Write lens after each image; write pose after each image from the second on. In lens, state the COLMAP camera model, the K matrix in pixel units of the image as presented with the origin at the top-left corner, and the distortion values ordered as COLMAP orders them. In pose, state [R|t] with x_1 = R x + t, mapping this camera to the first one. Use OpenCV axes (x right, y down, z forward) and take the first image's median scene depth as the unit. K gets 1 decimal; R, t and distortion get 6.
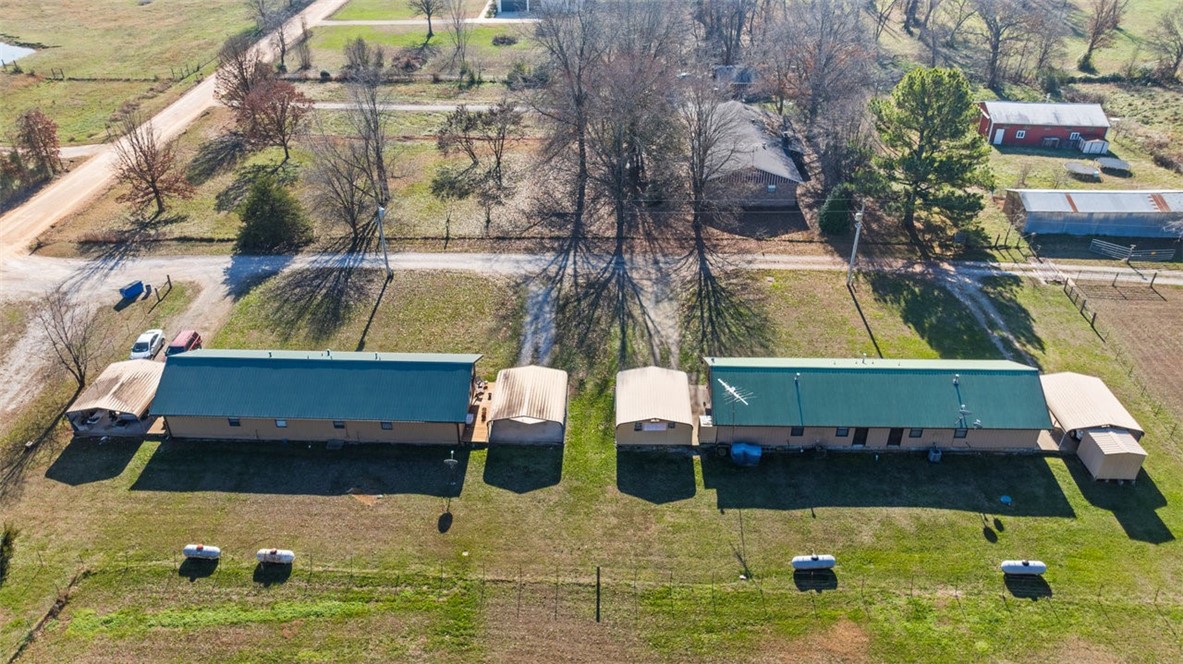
lens RADIAL K [[834.2, 0, 595.0], [0, 834.2, 330.6], [0, 0, 1]] dist [-0.020957, 0.021540]
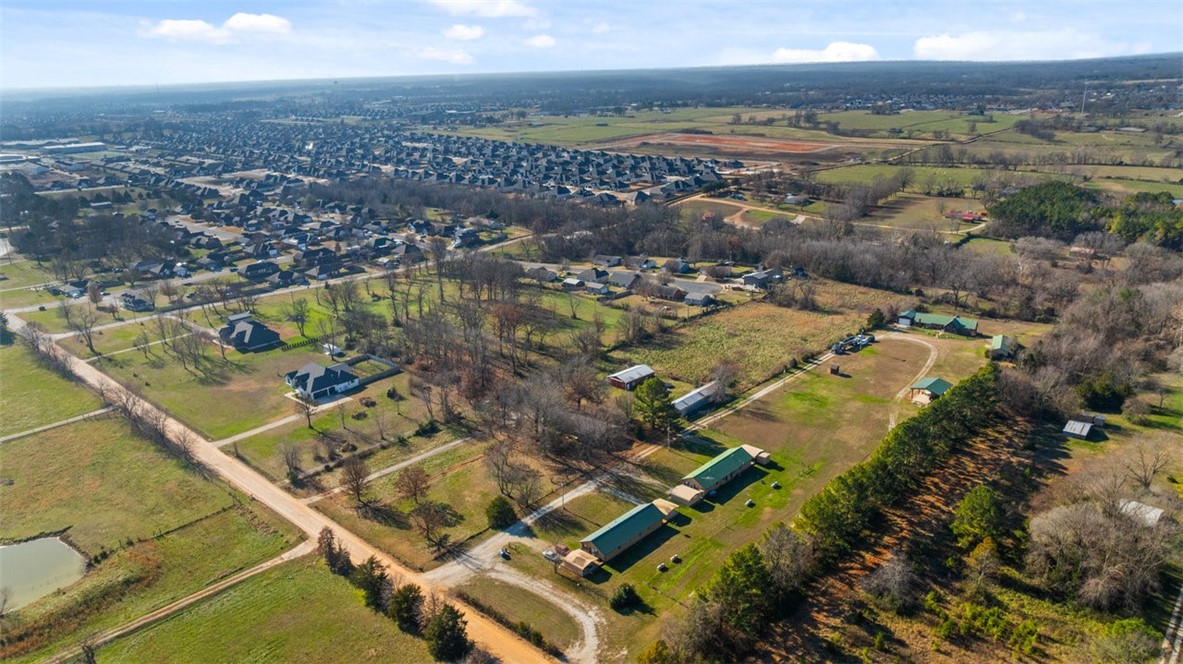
lens RADIAL K [[834.2, 0, 591.9], [0, 834.2, 325.6], [0, 0, 1]] dist [-0.020957, 0.021540]
pose [[0.654162, -0.246265, 0.715140, -1.977790], [0.428182, 0.899987, -0.081753, -0.340141], [-0.623484, 0.359689, 0.694183, -1.139654]]
